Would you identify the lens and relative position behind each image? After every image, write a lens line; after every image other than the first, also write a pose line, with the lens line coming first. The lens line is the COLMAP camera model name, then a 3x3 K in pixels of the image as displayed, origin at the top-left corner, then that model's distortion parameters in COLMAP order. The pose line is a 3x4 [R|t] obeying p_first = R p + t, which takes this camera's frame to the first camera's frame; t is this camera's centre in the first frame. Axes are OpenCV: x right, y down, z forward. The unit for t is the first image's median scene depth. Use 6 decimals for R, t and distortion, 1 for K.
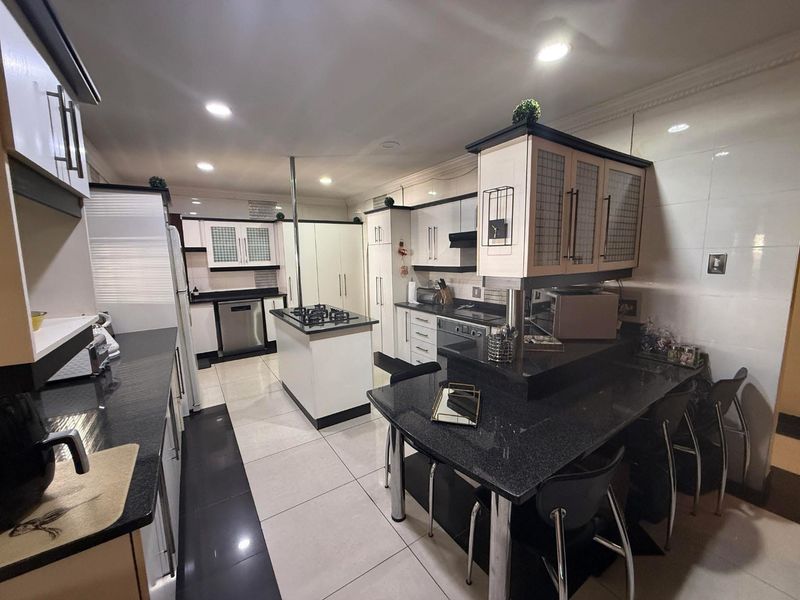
lens RADIAL K [[320.9, 0, 394.5], [0, 320.9, 303.9], [0, 0, 1]] dist [0.001621, -0.000512]
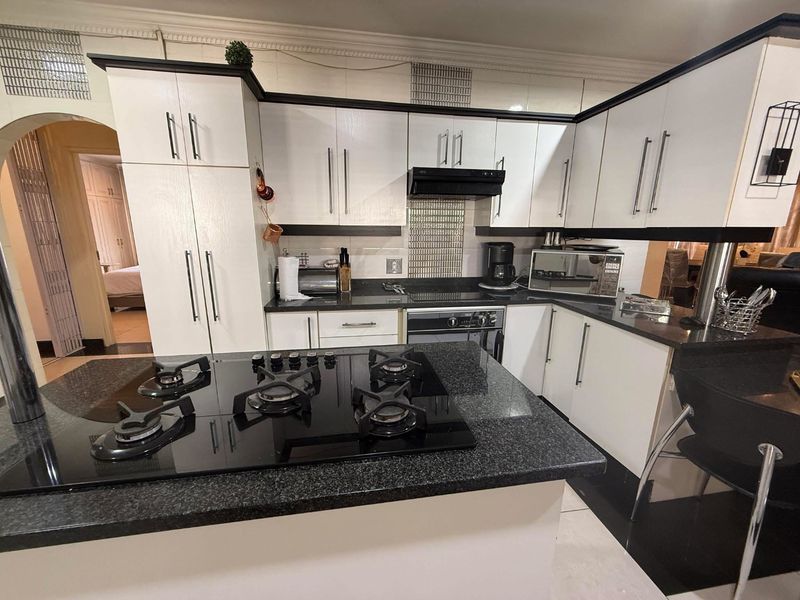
lens RADIAL K [[320.9, 0, 399.5], [0, 320.9, 303.0], [0, 0, 1]] dist [0.001621, -0.000512]
pose [[0.399769, -0.182421, 0.898280, -0.388351], [0.119568, 0.982001, 0.146210, -0.059852], [-0.908784, 0.048955, 0.414385, 0.745572]]
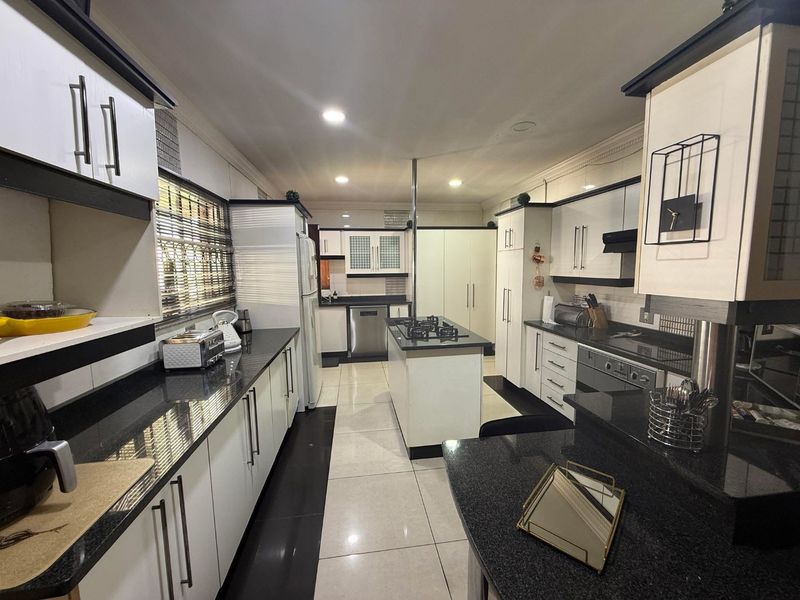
lens RADIAL K [[320.9, 0, 395.2], [0, 320.9, 302.5], [0, 0, 1]] dist [0.001621, -0.000512]
pose [[0.903948, 0.057313, -0.423785, 0.056190], [-0.071111, 0.997327, -0.016802, -0.014727], [0.421690, 0.045323, 0.905607, 0.133709]]
